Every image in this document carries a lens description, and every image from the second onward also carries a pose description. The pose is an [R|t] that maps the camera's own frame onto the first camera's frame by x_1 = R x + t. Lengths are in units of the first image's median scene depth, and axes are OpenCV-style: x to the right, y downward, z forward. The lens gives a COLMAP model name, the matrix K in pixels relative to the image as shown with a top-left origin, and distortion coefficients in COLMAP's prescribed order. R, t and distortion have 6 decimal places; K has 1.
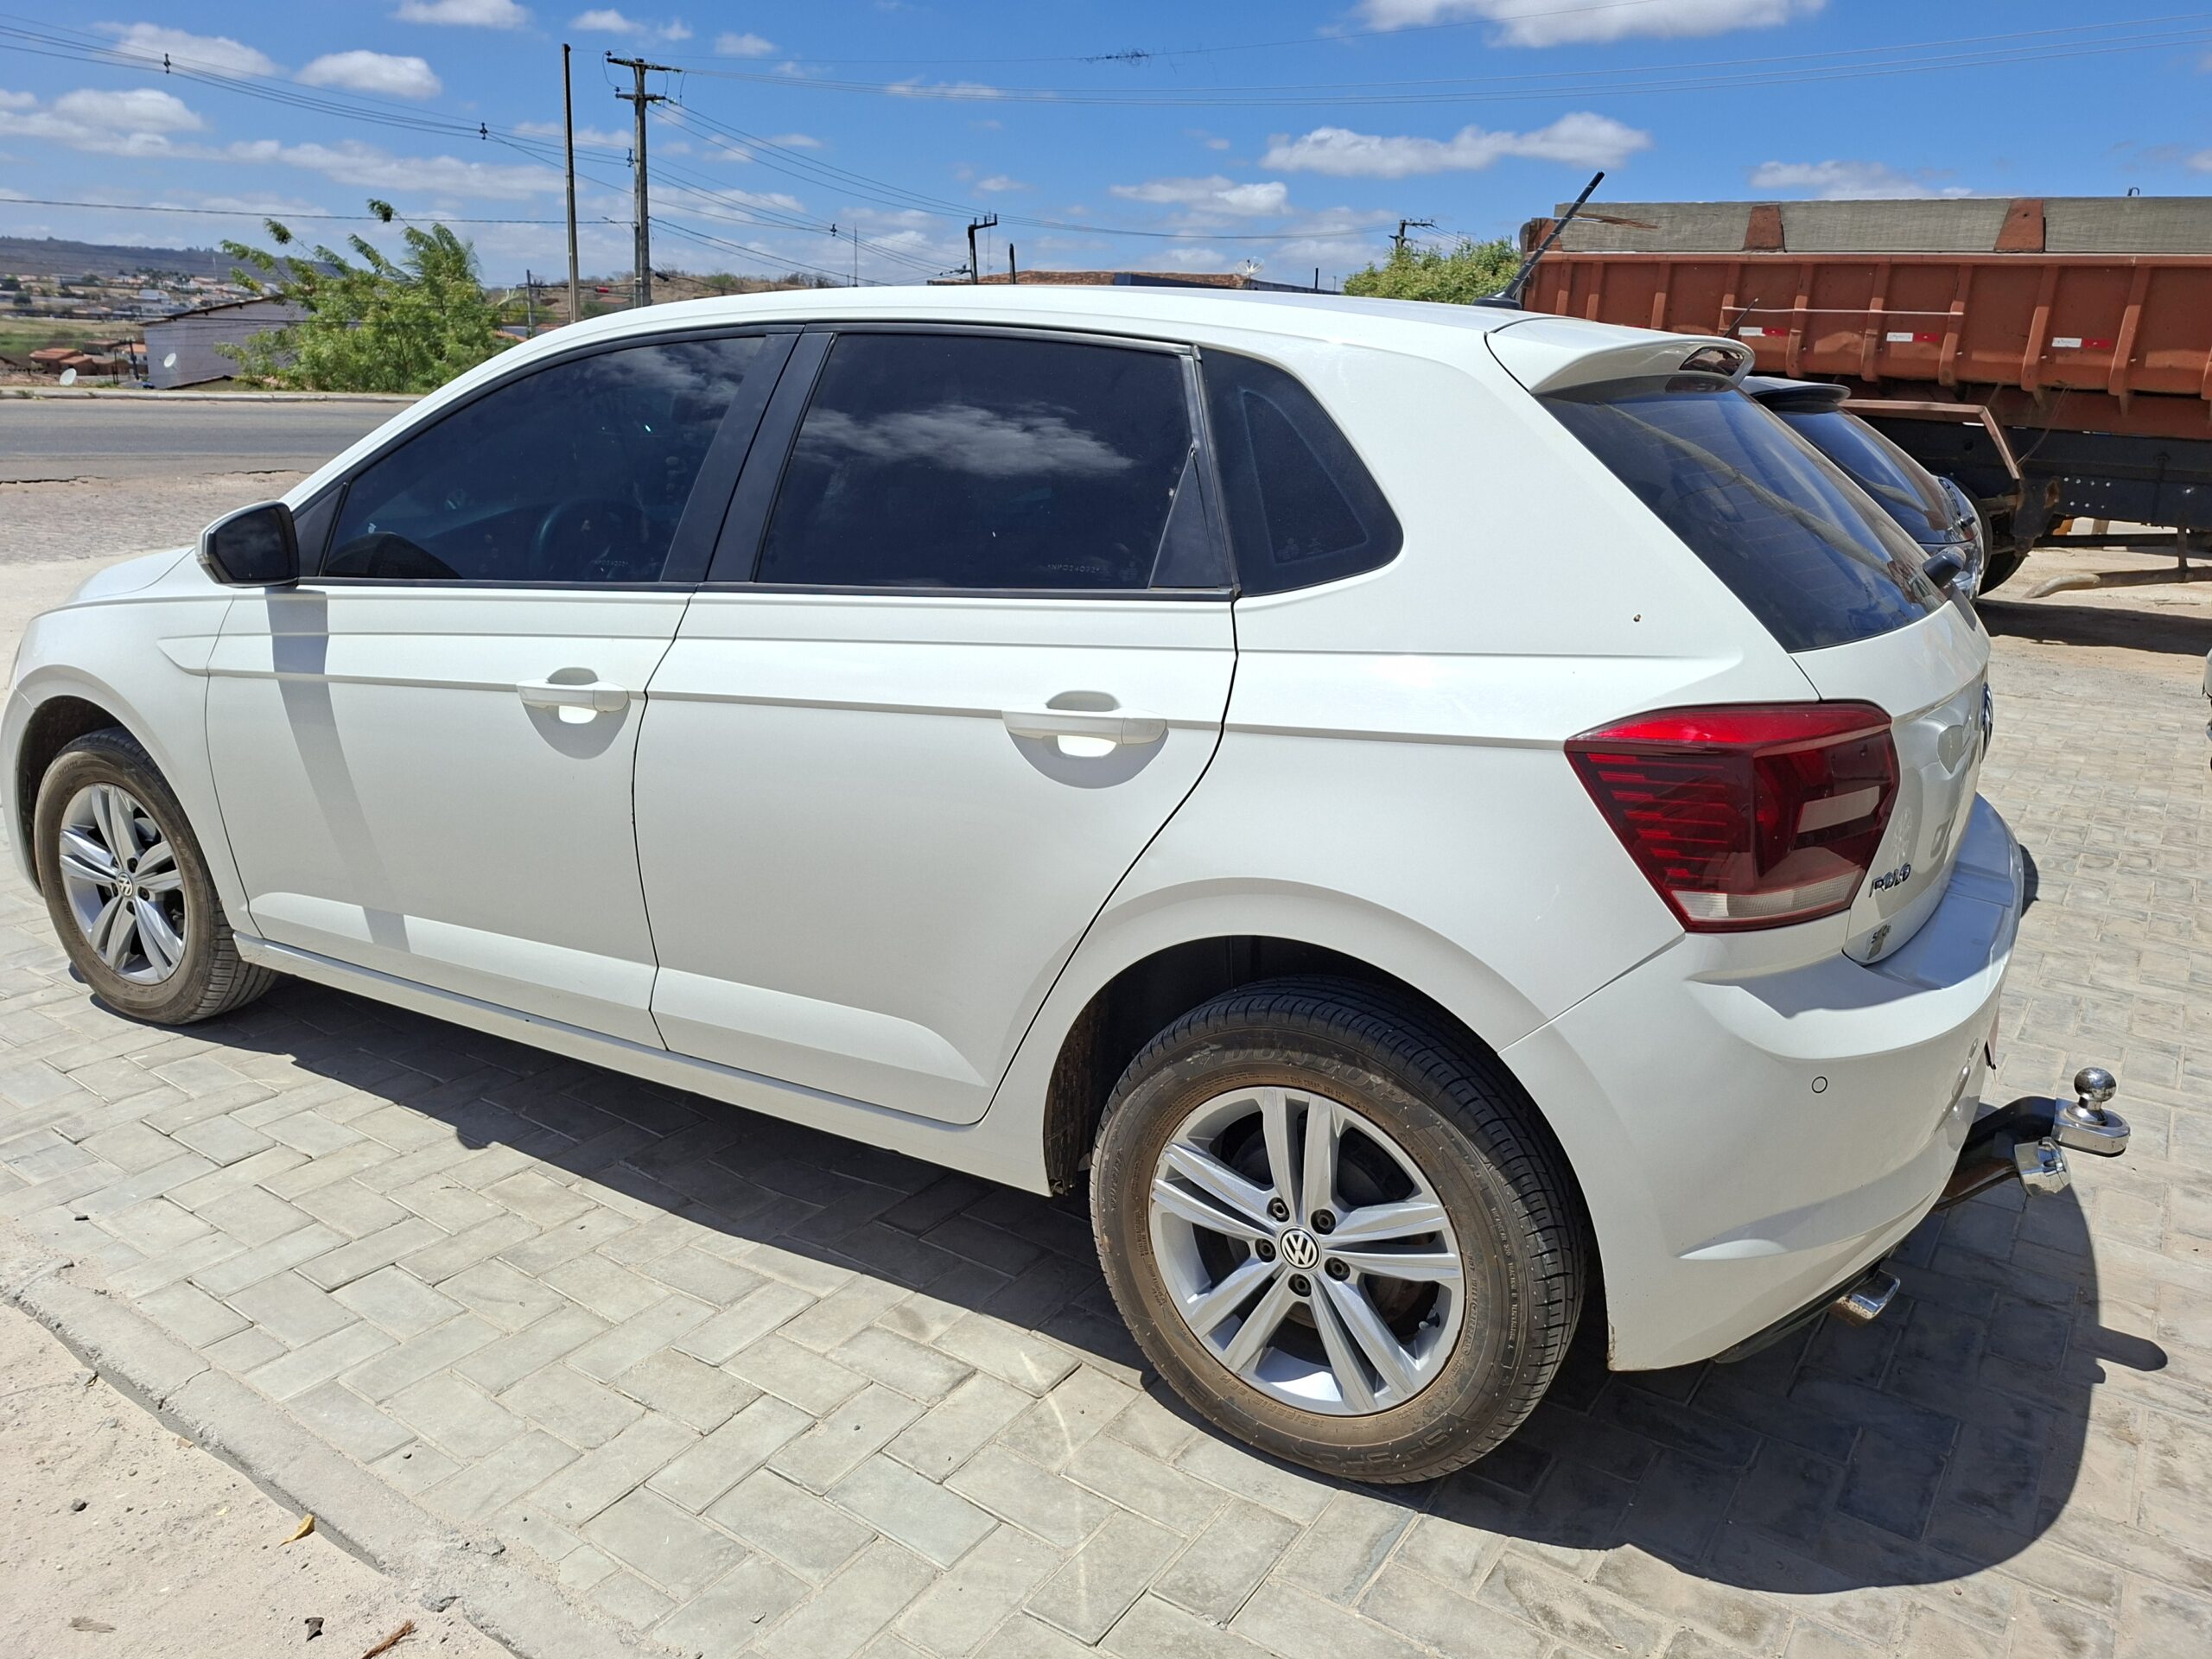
lens RADIAL K [[1556.1, 0, 1121.4], [0, 1556.1, 834.0], [0, 0, 1]] dist [0.051169, -0.045842]
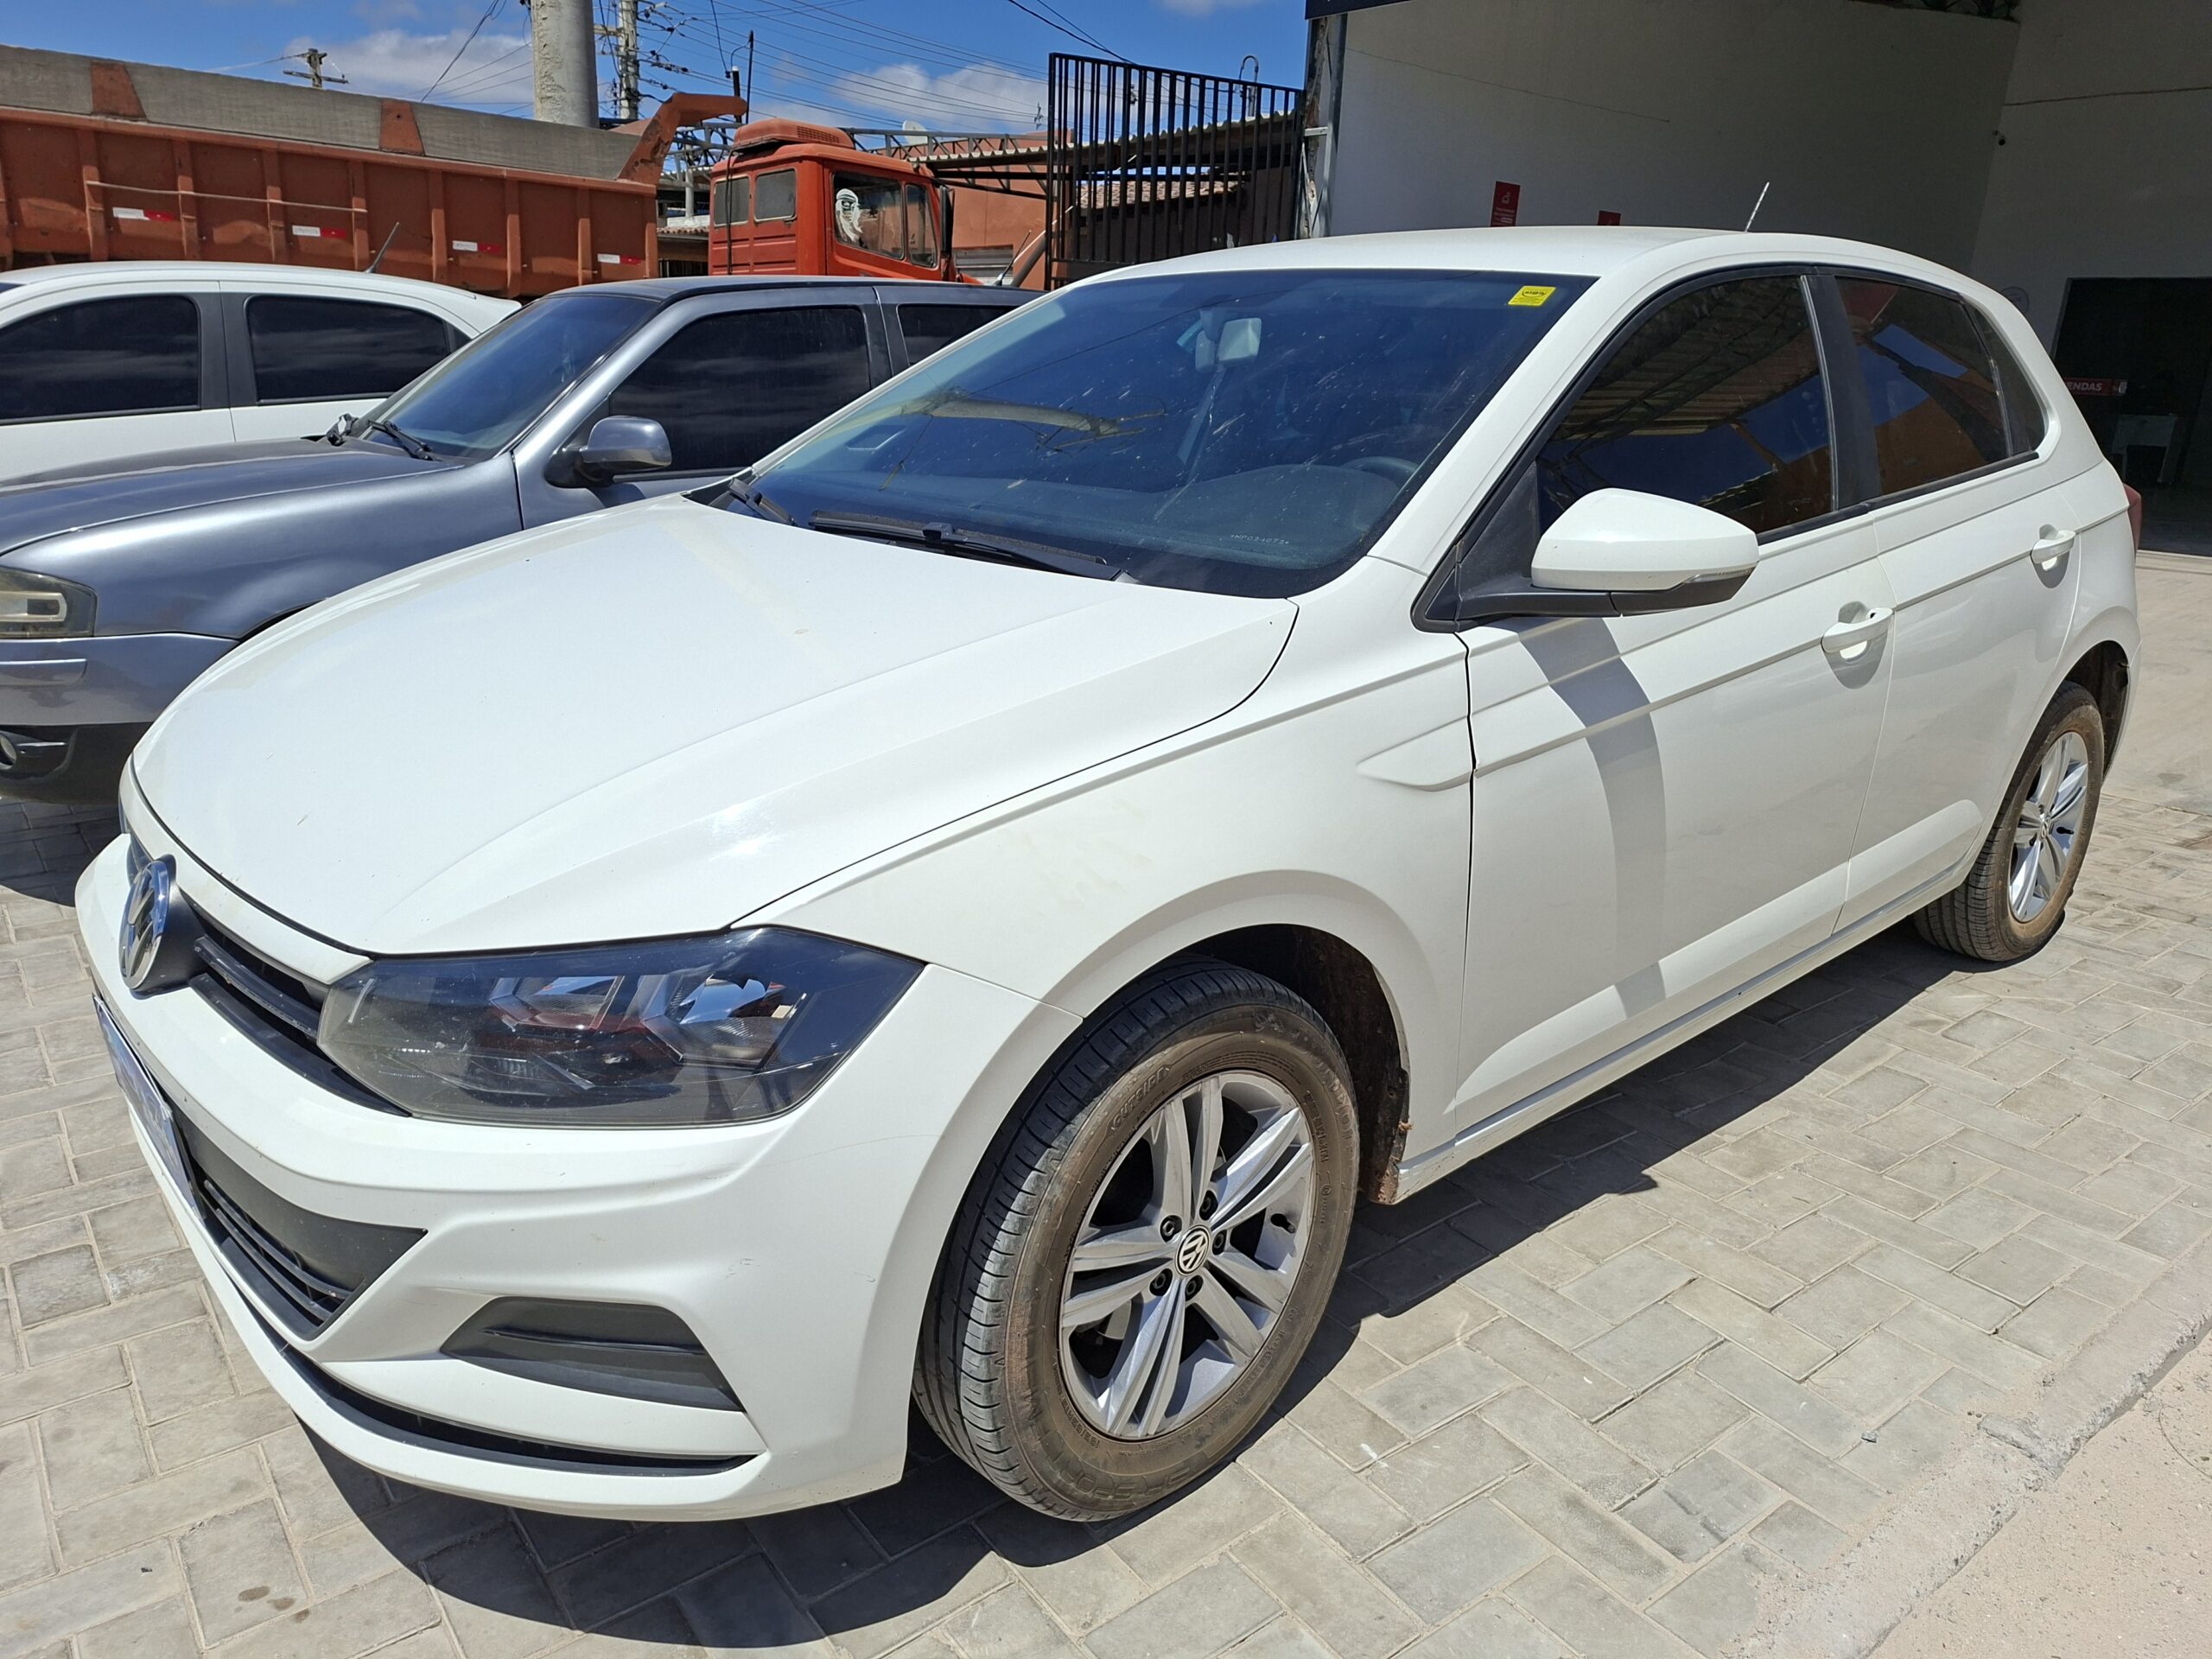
lens RADIAL K [[1556.1, 0, 1121.4], [0, 1556.1, 834.0], [0, 0, 1]] dist [0.051169, -0.045842]
pose [[0.295878, -0.302493, 0.906065, -1.497837], [0.241399, 0.941425, 0.235468, -0.327815], [-0.924220, 0.149053, 0.351569, 1.117866]]
